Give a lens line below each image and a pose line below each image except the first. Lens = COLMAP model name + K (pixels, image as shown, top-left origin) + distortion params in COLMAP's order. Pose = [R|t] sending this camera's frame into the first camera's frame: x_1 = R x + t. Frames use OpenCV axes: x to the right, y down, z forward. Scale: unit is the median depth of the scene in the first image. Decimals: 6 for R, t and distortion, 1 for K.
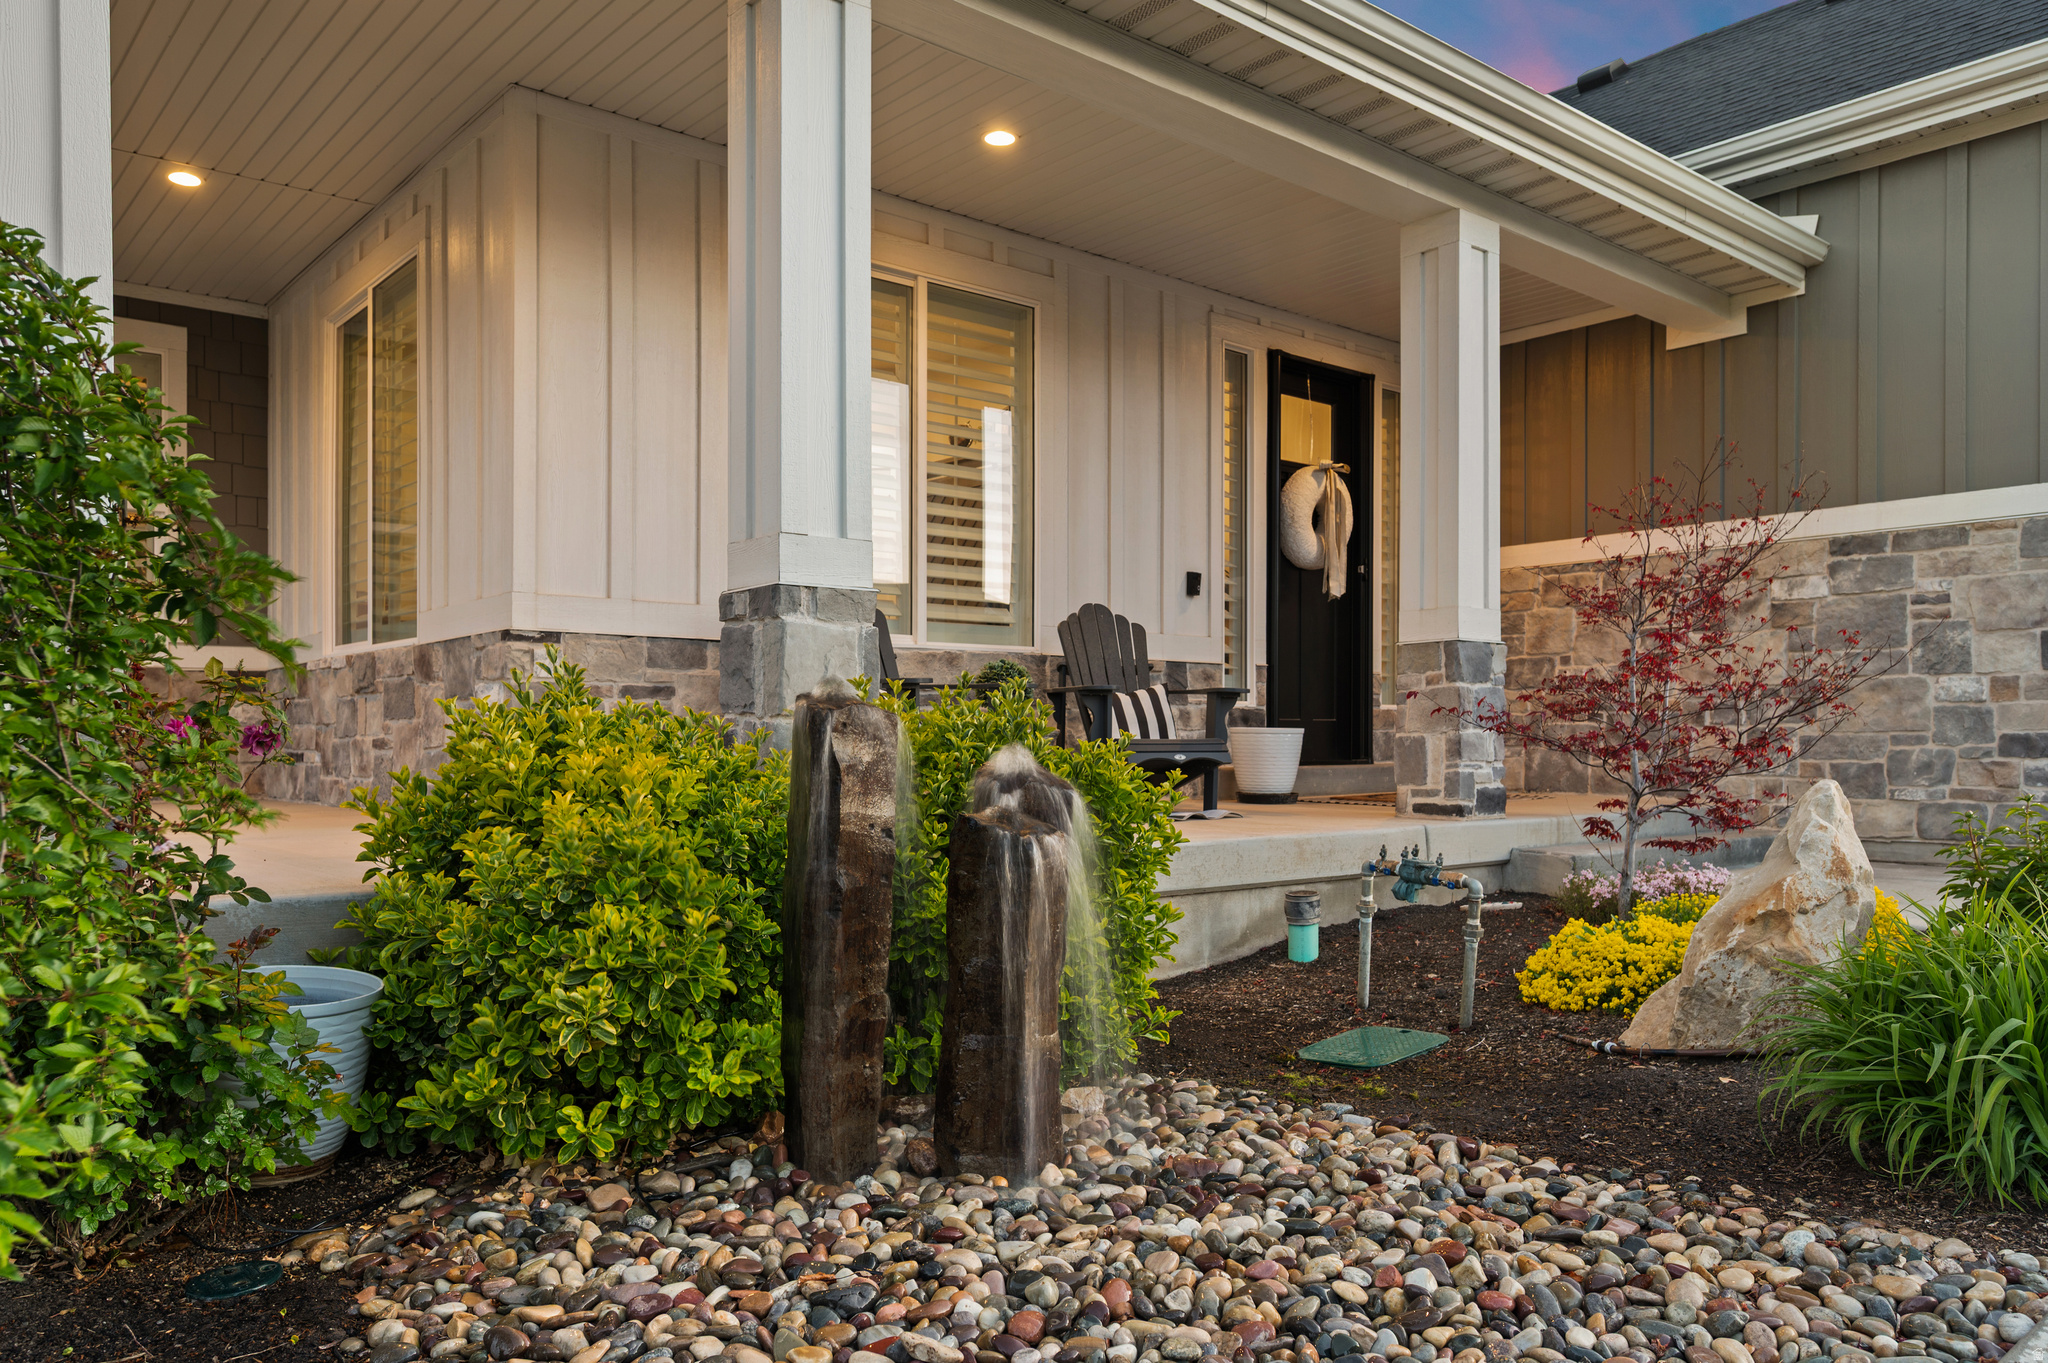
lens RADIAL K [[1440.3, 0, 1018.8], [0, 1440.3, 702.4], [0, 0, 1]] dist [0.015281, 0.003730]
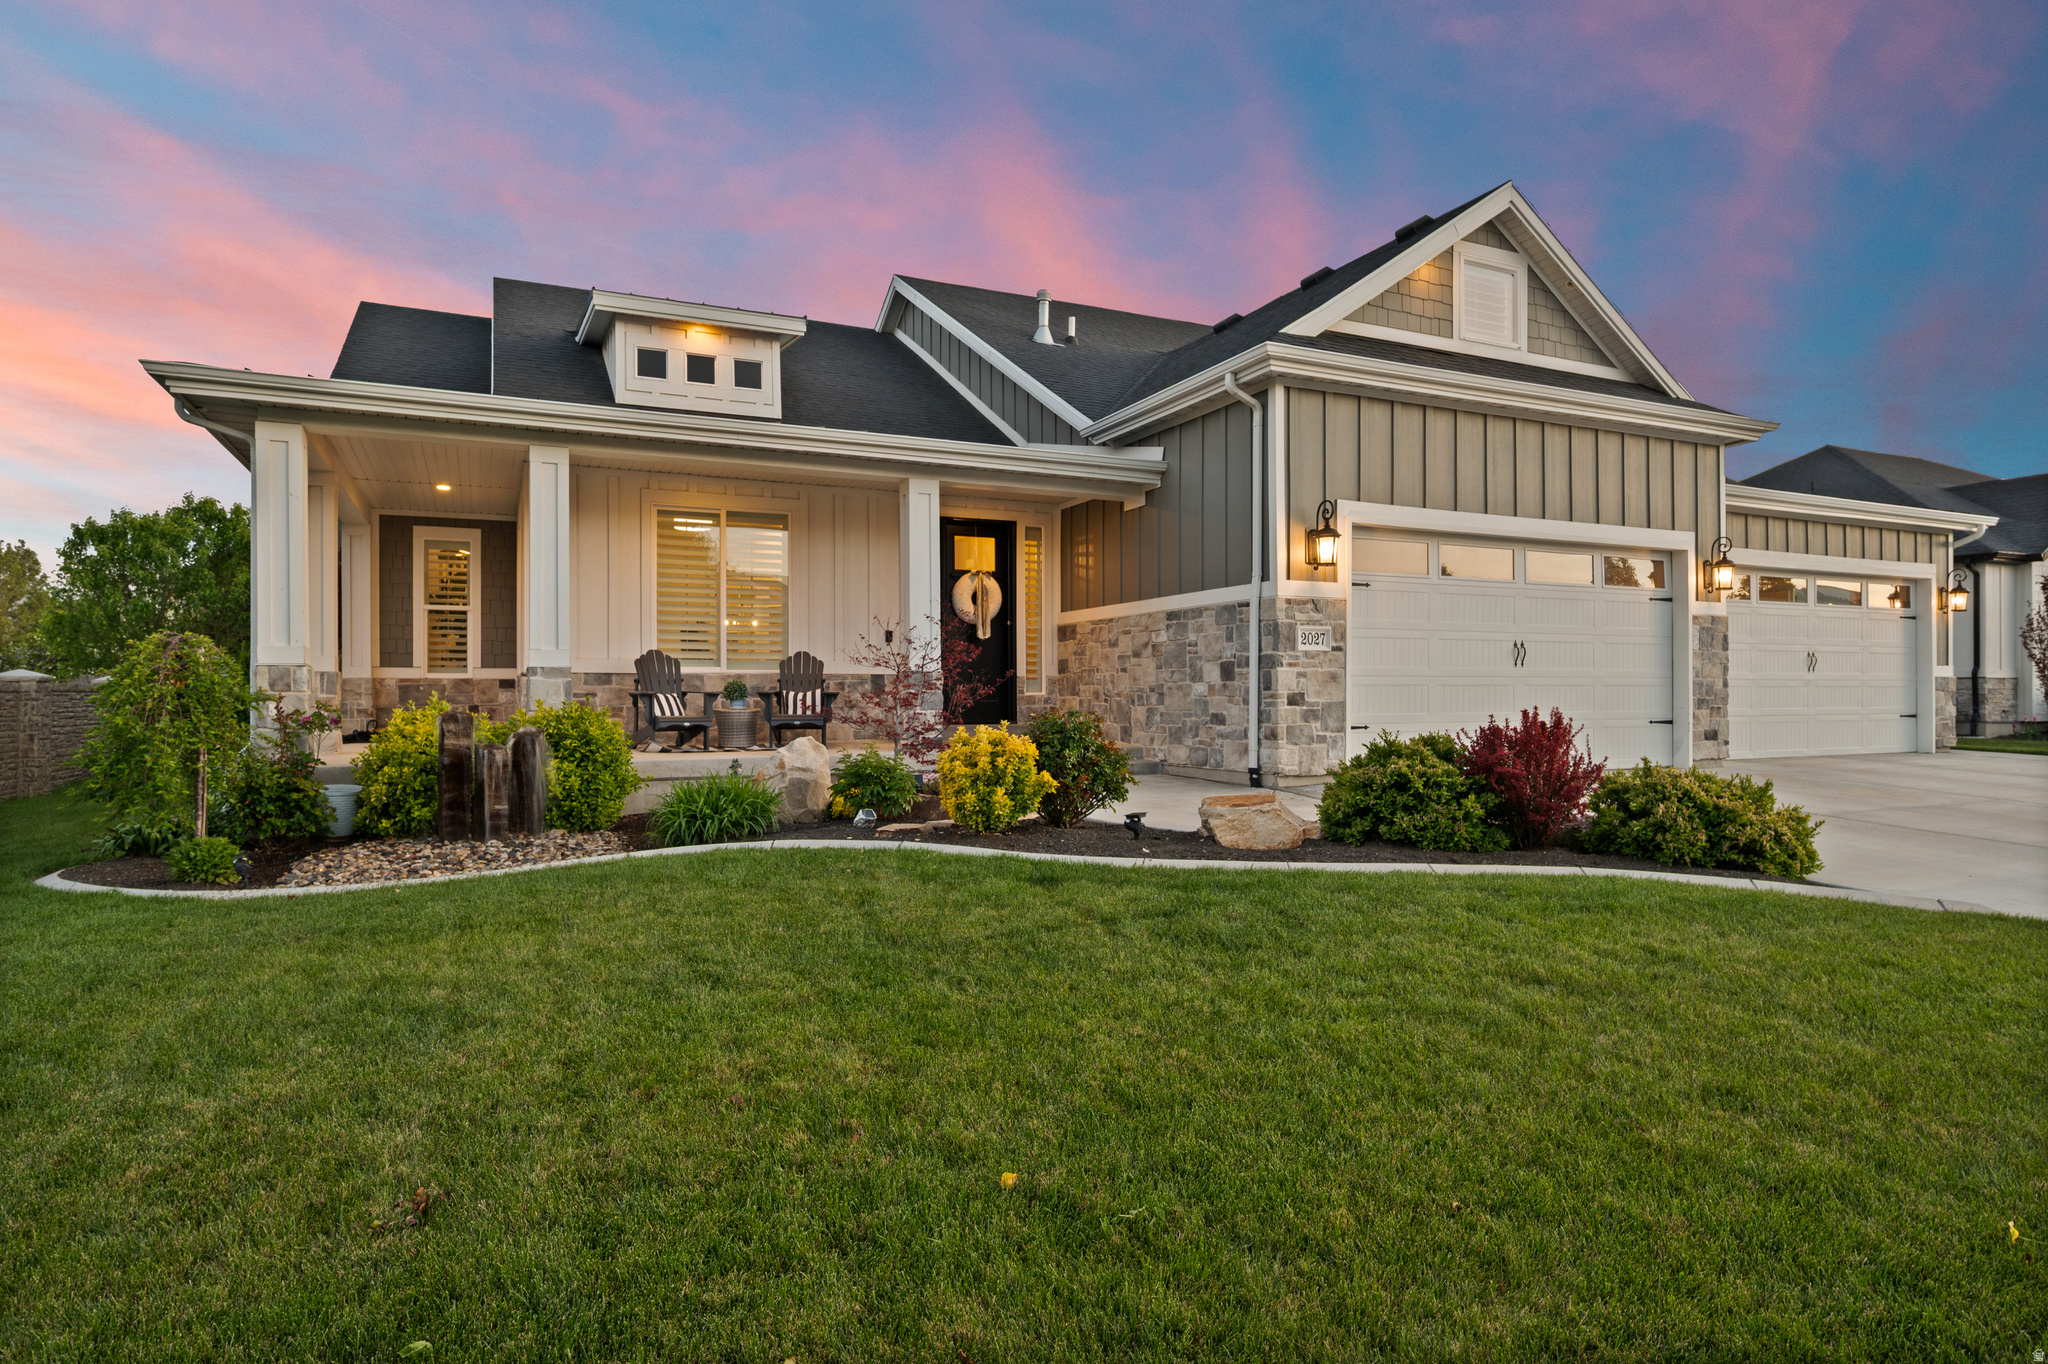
lens RADIAL K [[1117.9, 0, 1038.6], [0, 1117.9, 673.3], [0, 0, 1]] dist [-0.005591, 0.000573]
pose [[0.967595, -0.004130, -0.252475, 0.782334], [0.006802, 0.999930, 0.009712, -0.046006], [0.252417, -0.011115, 0.967555, -0.522687]]
